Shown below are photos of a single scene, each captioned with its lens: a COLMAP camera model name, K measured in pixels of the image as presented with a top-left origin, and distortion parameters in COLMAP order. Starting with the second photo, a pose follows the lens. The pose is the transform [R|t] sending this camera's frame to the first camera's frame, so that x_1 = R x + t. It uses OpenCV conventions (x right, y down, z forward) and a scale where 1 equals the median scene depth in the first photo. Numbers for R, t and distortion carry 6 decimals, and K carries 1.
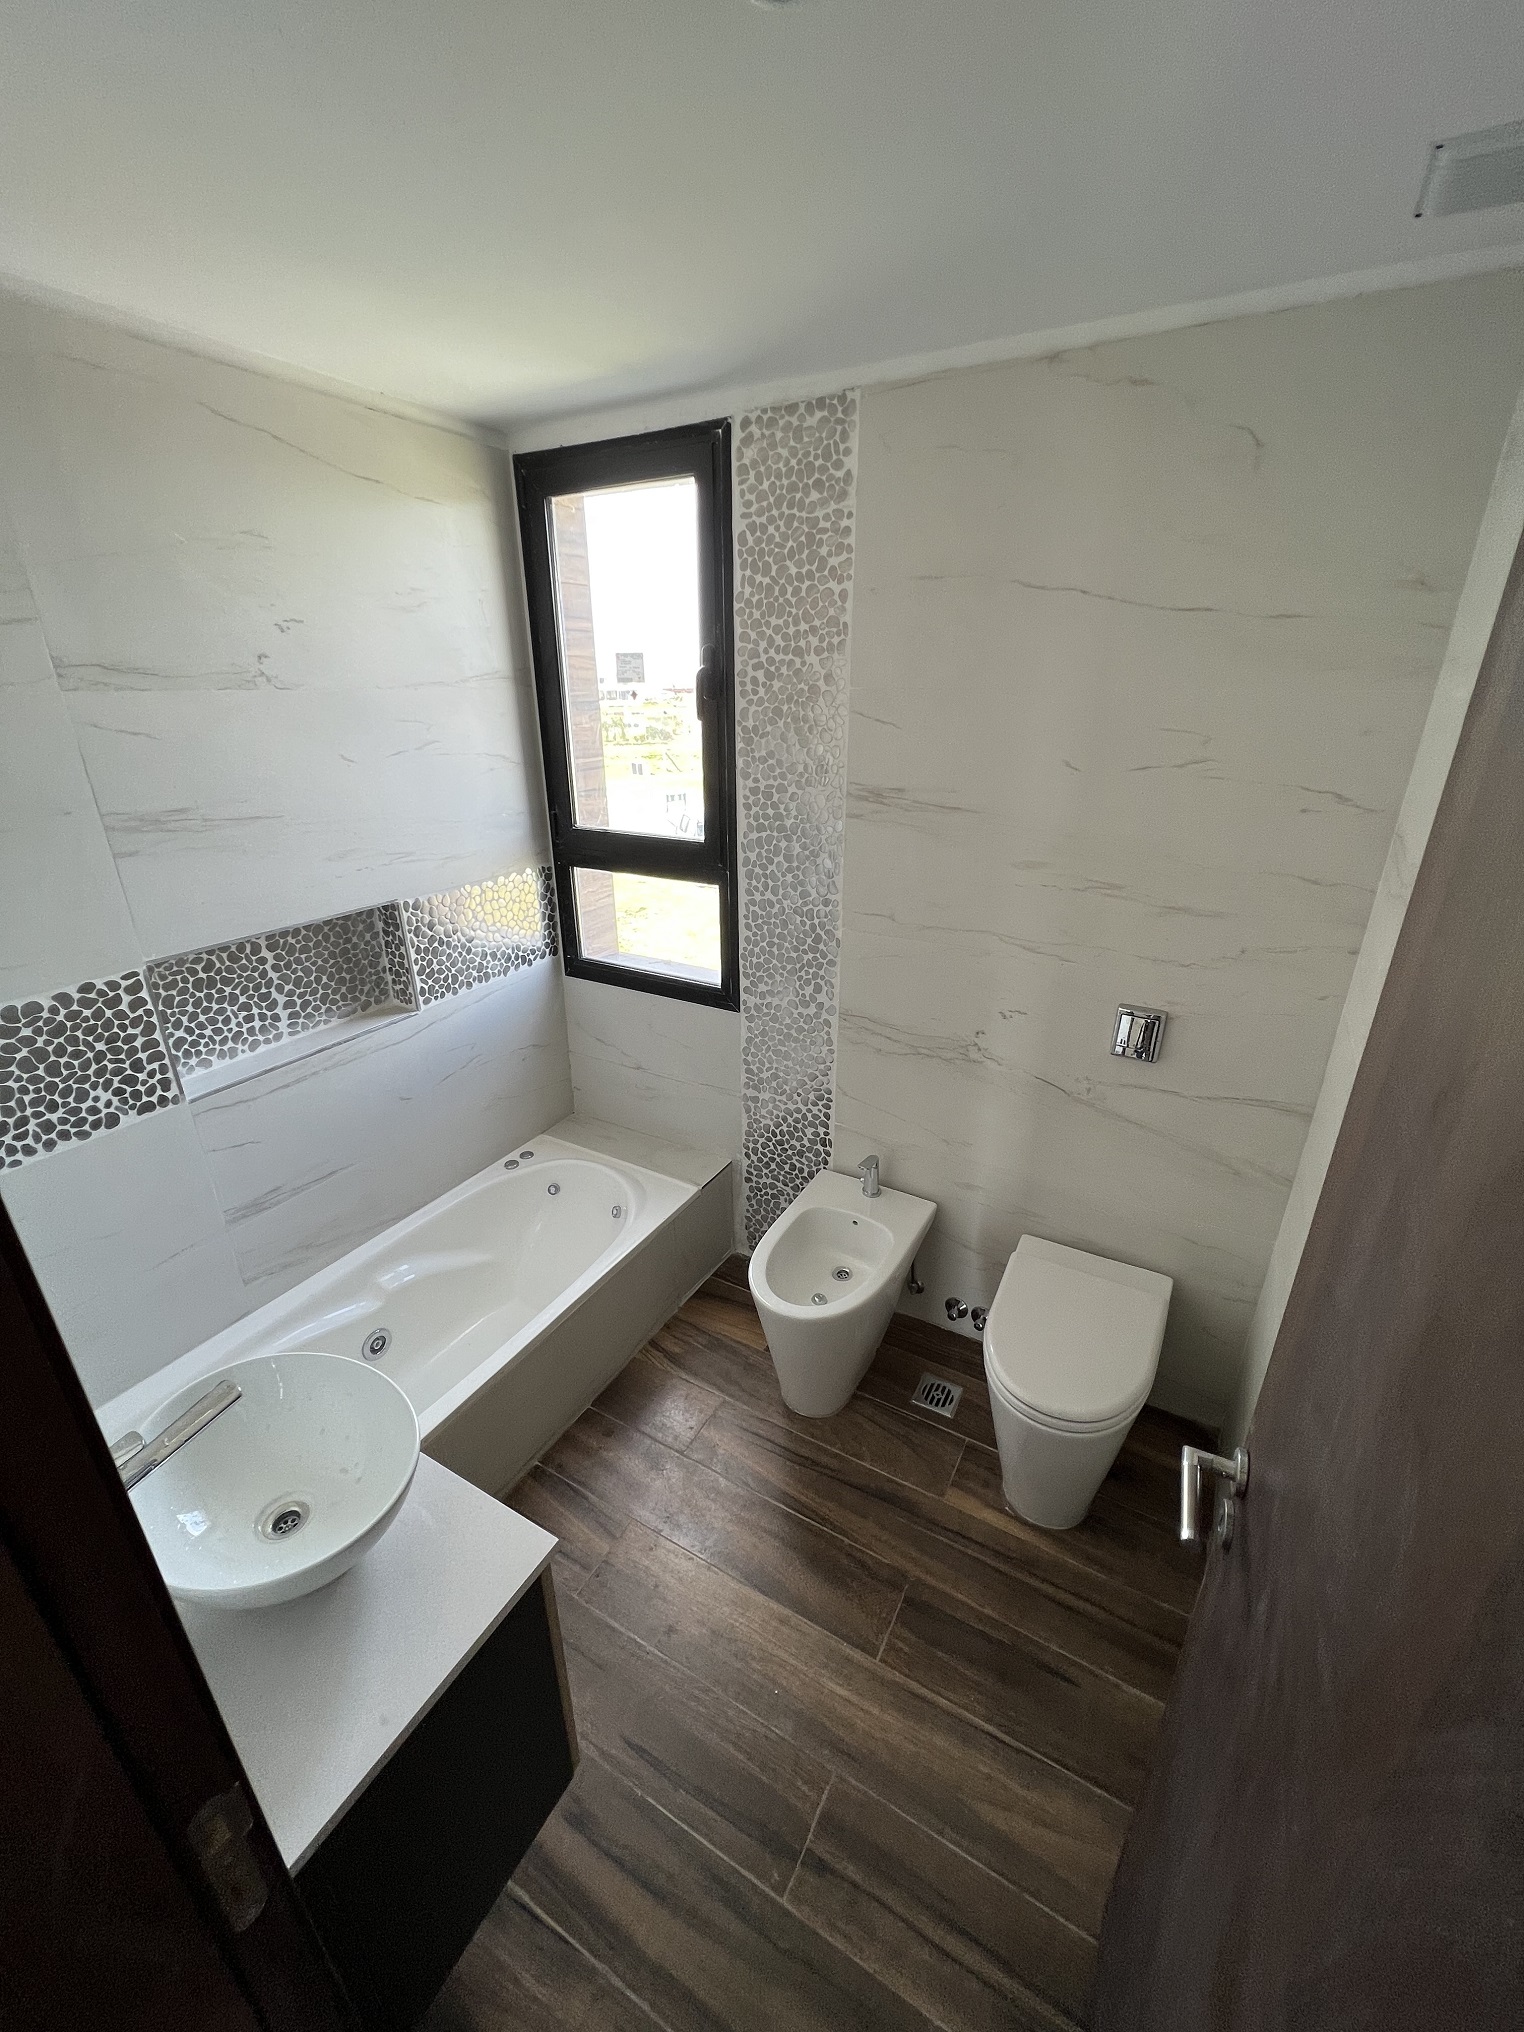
lens RADIAL K [[814.4, 0, 769.9], [0, 814.4, 1014.5], [0, 0, 1]] dist [-0.003610, 0.000657]
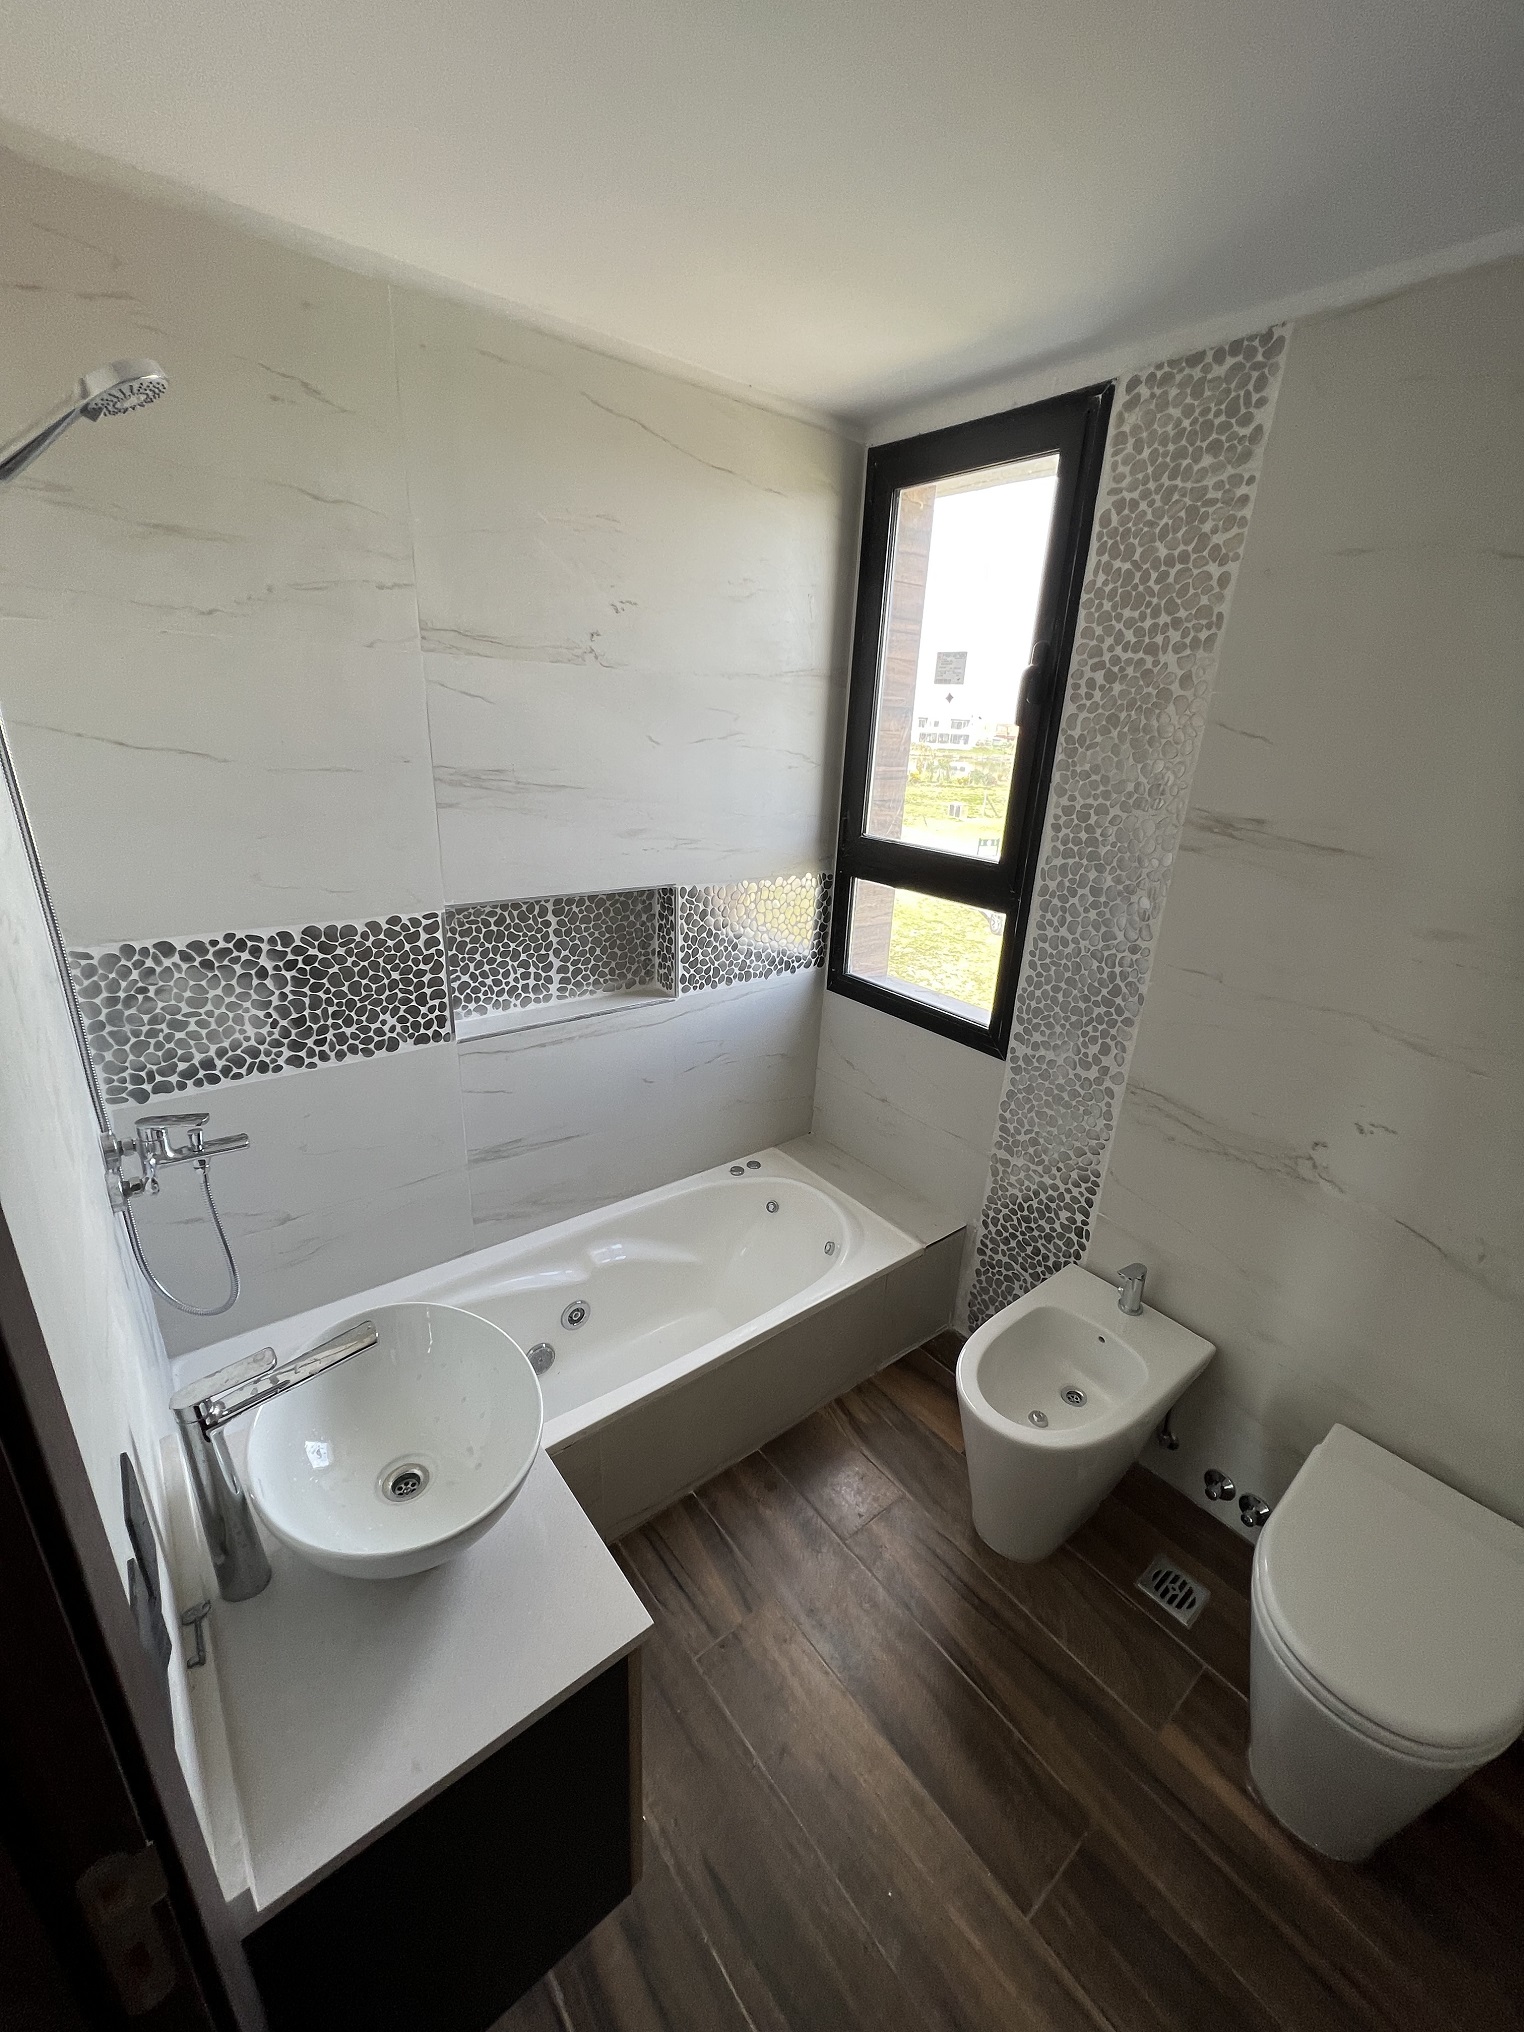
lens RADIAL K [[814.4, 0, 769.9], [0, 814.4, 1014.5], [0, 0, 1]] dist [-0.003610, 0.000657]
pose [[0.927754, 0.171282, -0.331565, 0.011410], [-0.186512, 0.982347, -0.014413, 0.009772], [0.323243, 0.075213, 0.943322, 0.104903]]
